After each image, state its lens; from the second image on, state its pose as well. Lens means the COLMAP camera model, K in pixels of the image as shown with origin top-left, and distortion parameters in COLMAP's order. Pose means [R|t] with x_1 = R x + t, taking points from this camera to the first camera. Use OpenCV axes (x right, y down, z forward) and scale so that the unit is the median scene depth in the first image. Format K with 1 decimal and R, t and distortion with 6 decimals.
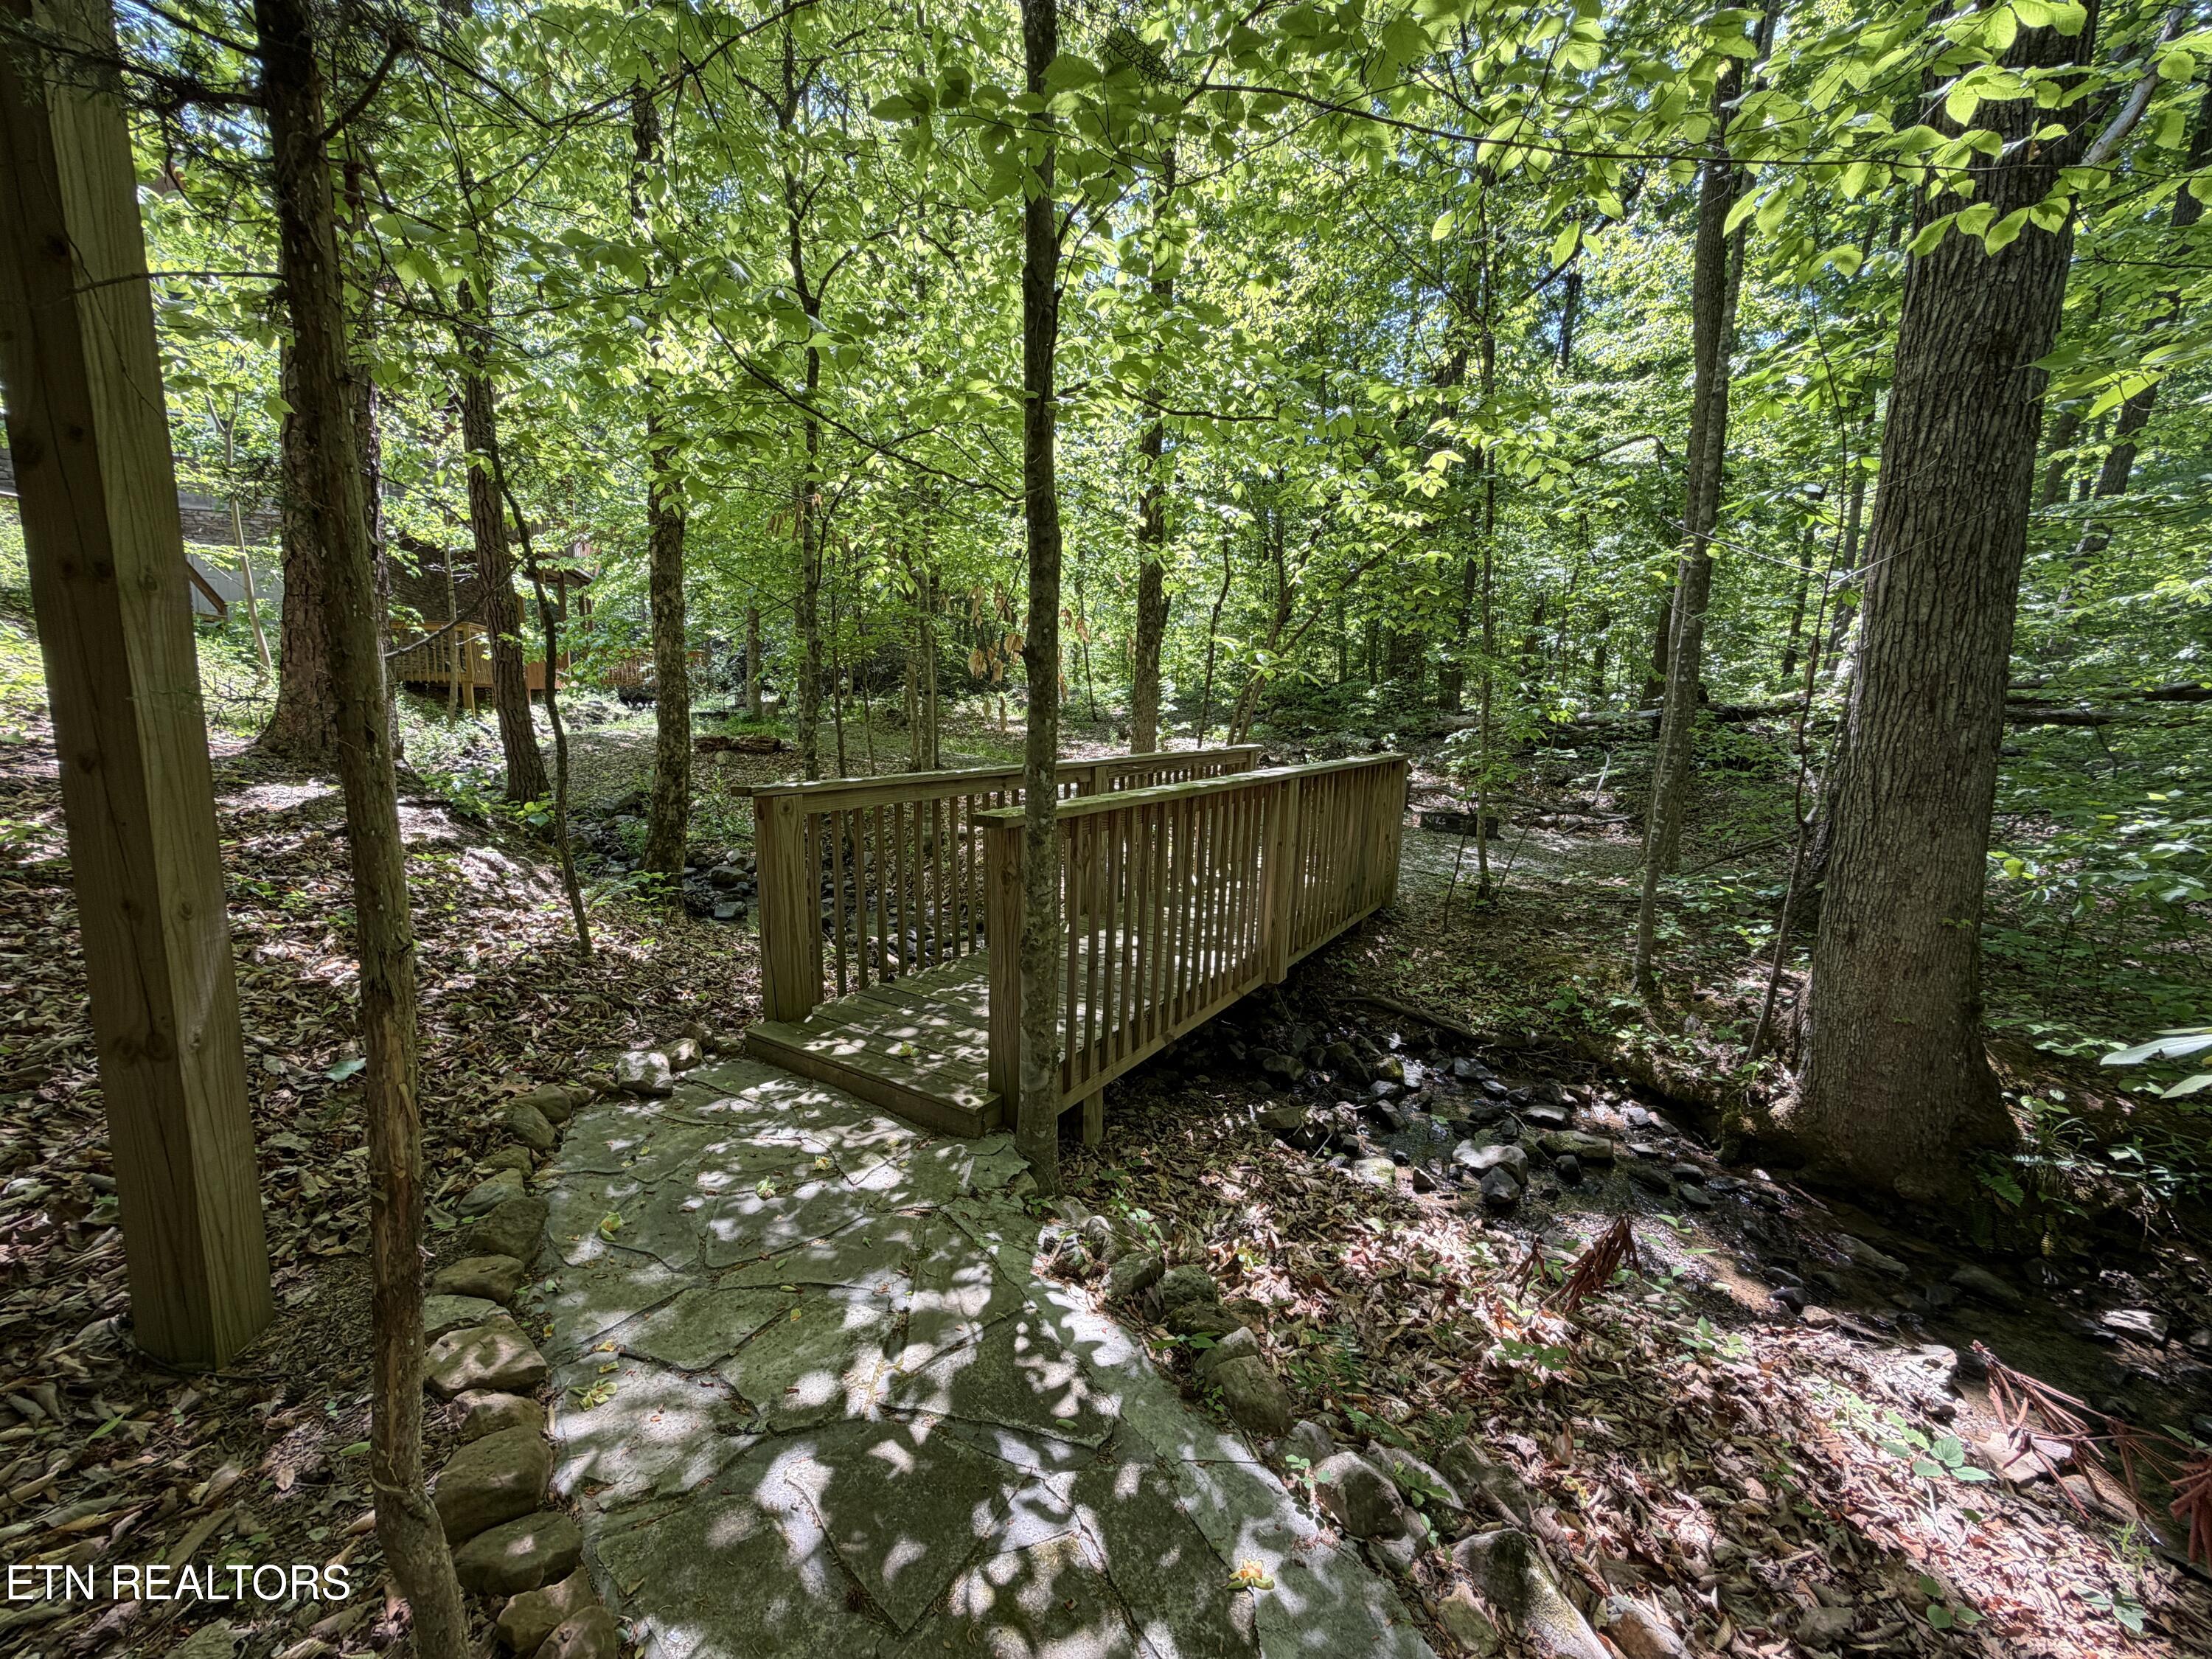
lens RADIAL K [[891.8, 0, 1106.0], [0, 891.8, 829.5], [0, 0, 1]] dist [-0.000051, 0.000012]
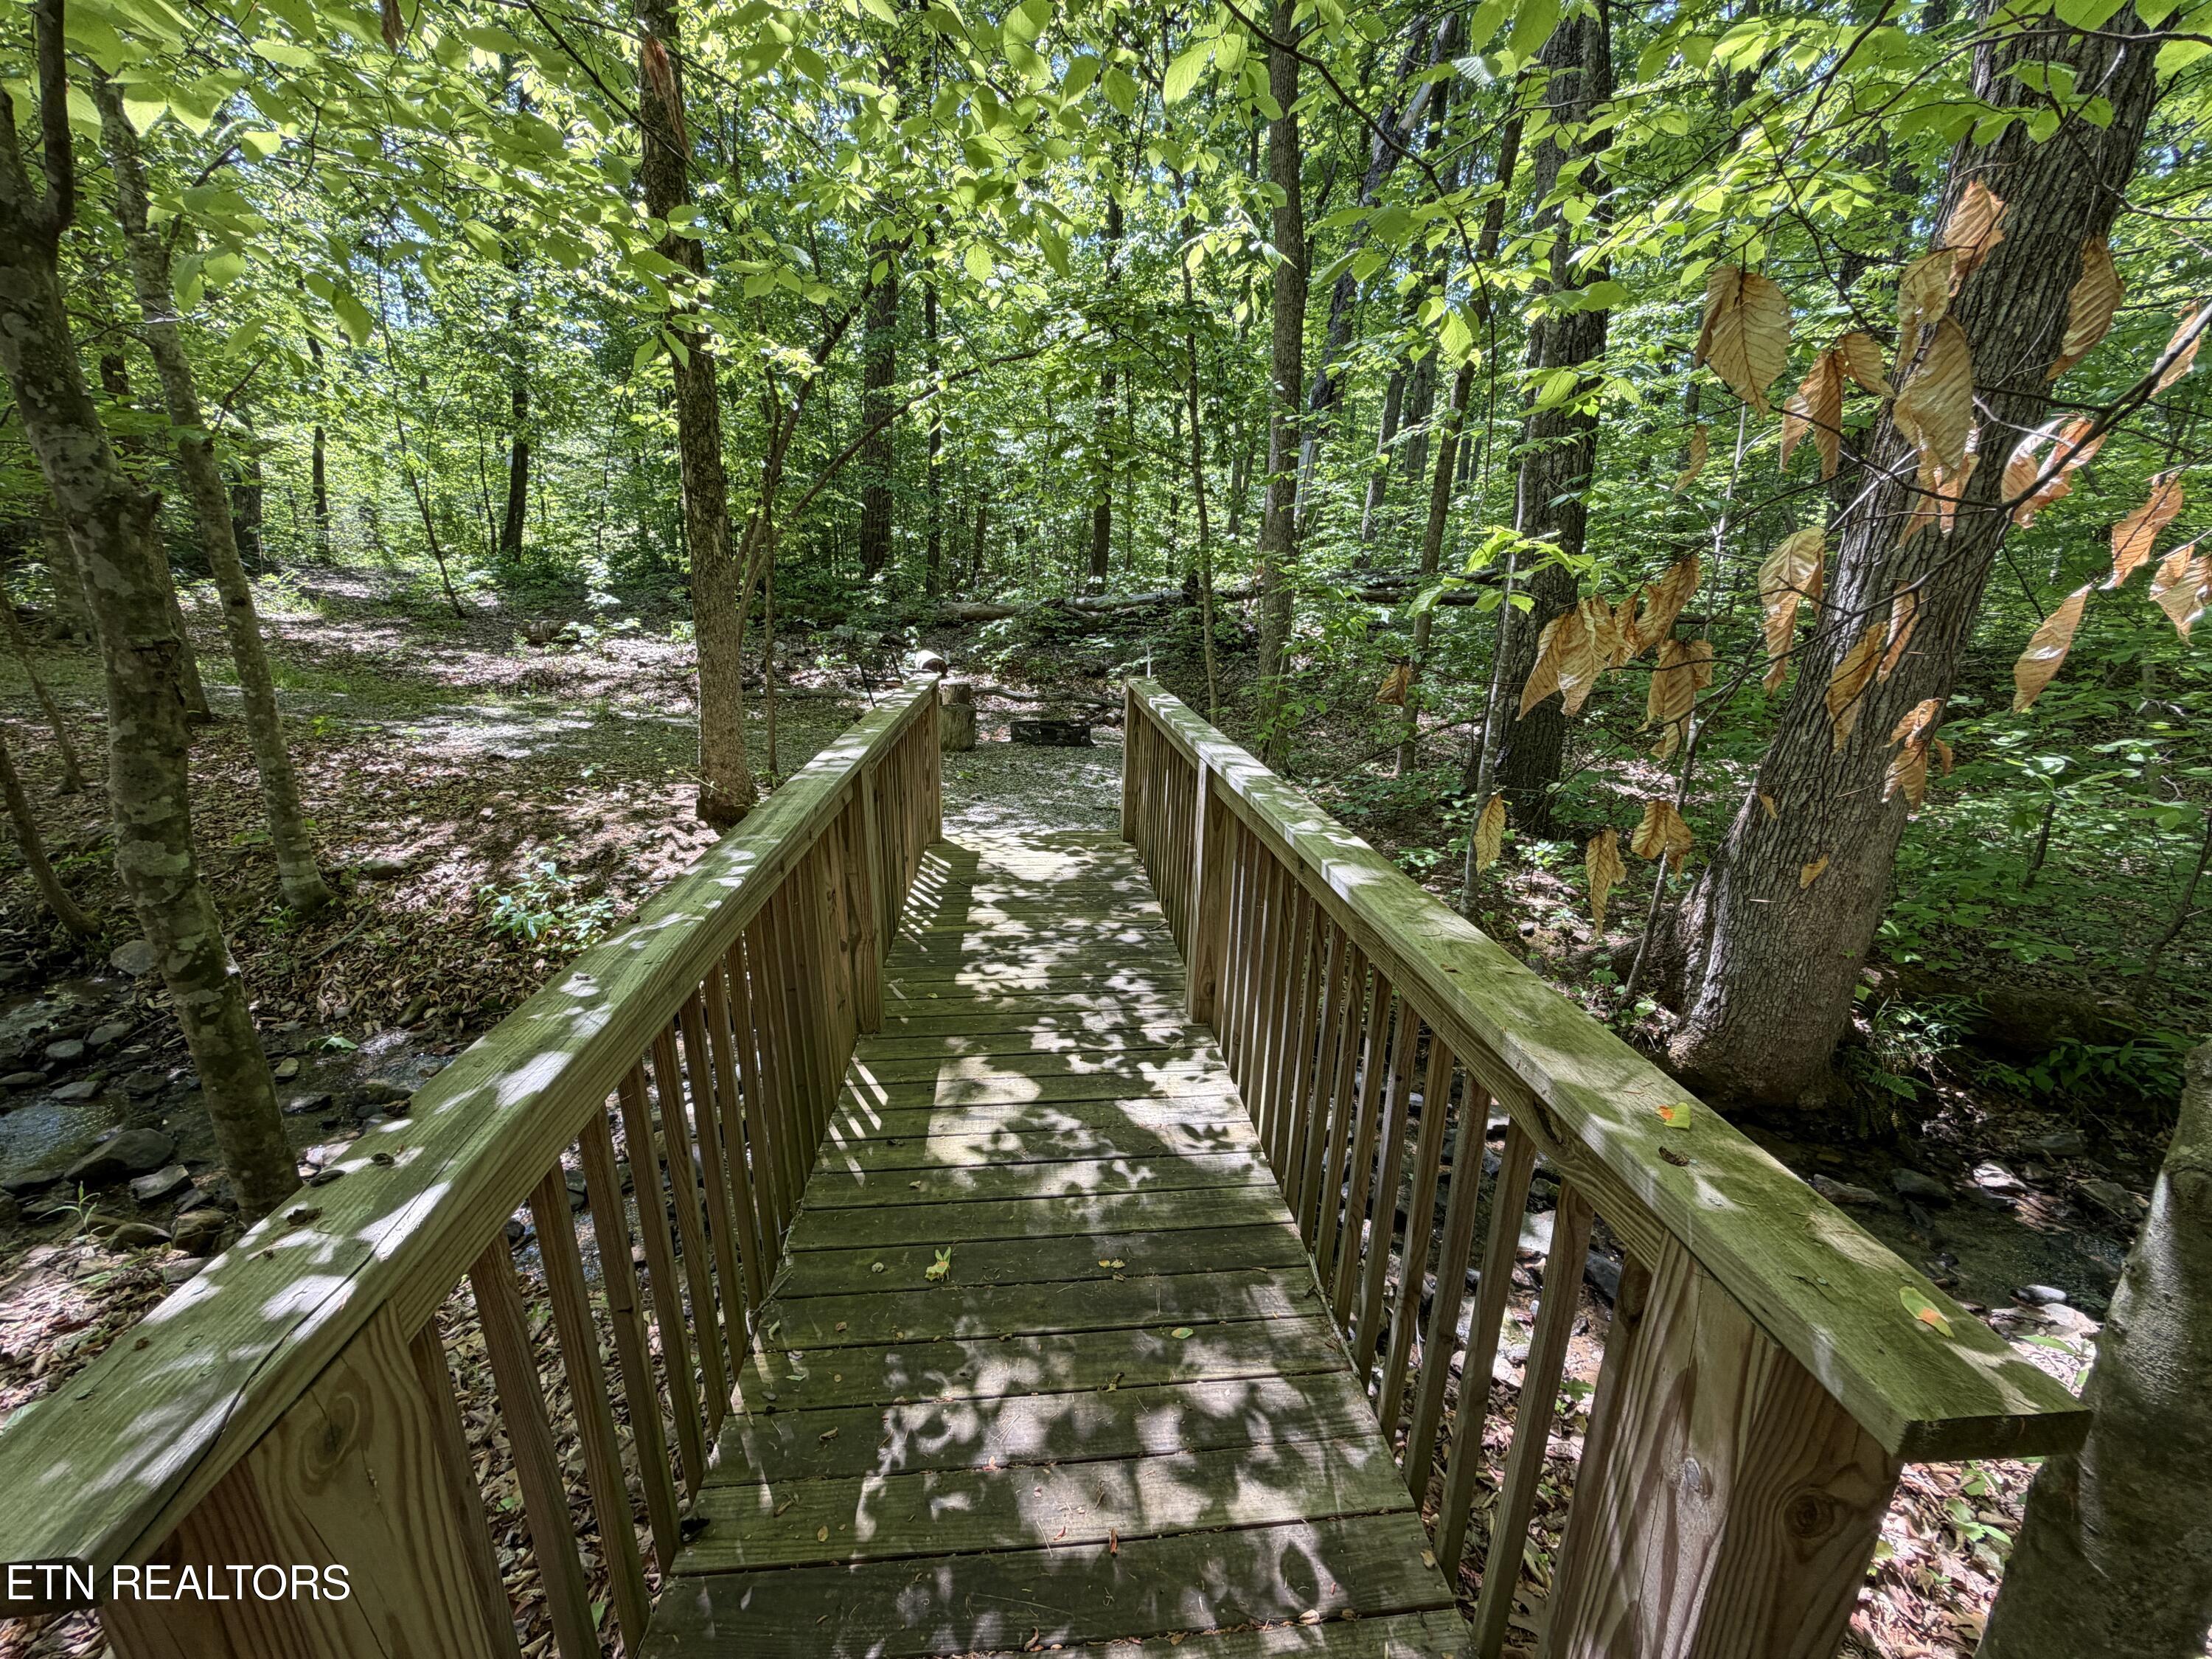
lens RADIAL K [[891.8, 0, 1106.0], [0, 891.8, 829.5], [0, 0, 1]] dist [-0.000051, 0.000012]
pose [[0.788098, -0.172261, 0.590955, -0.068901], [0.090743, 0.982068, 0.165254, -0.035549], [-0.608825, -0.076612, 0.789597, 0.164907]]
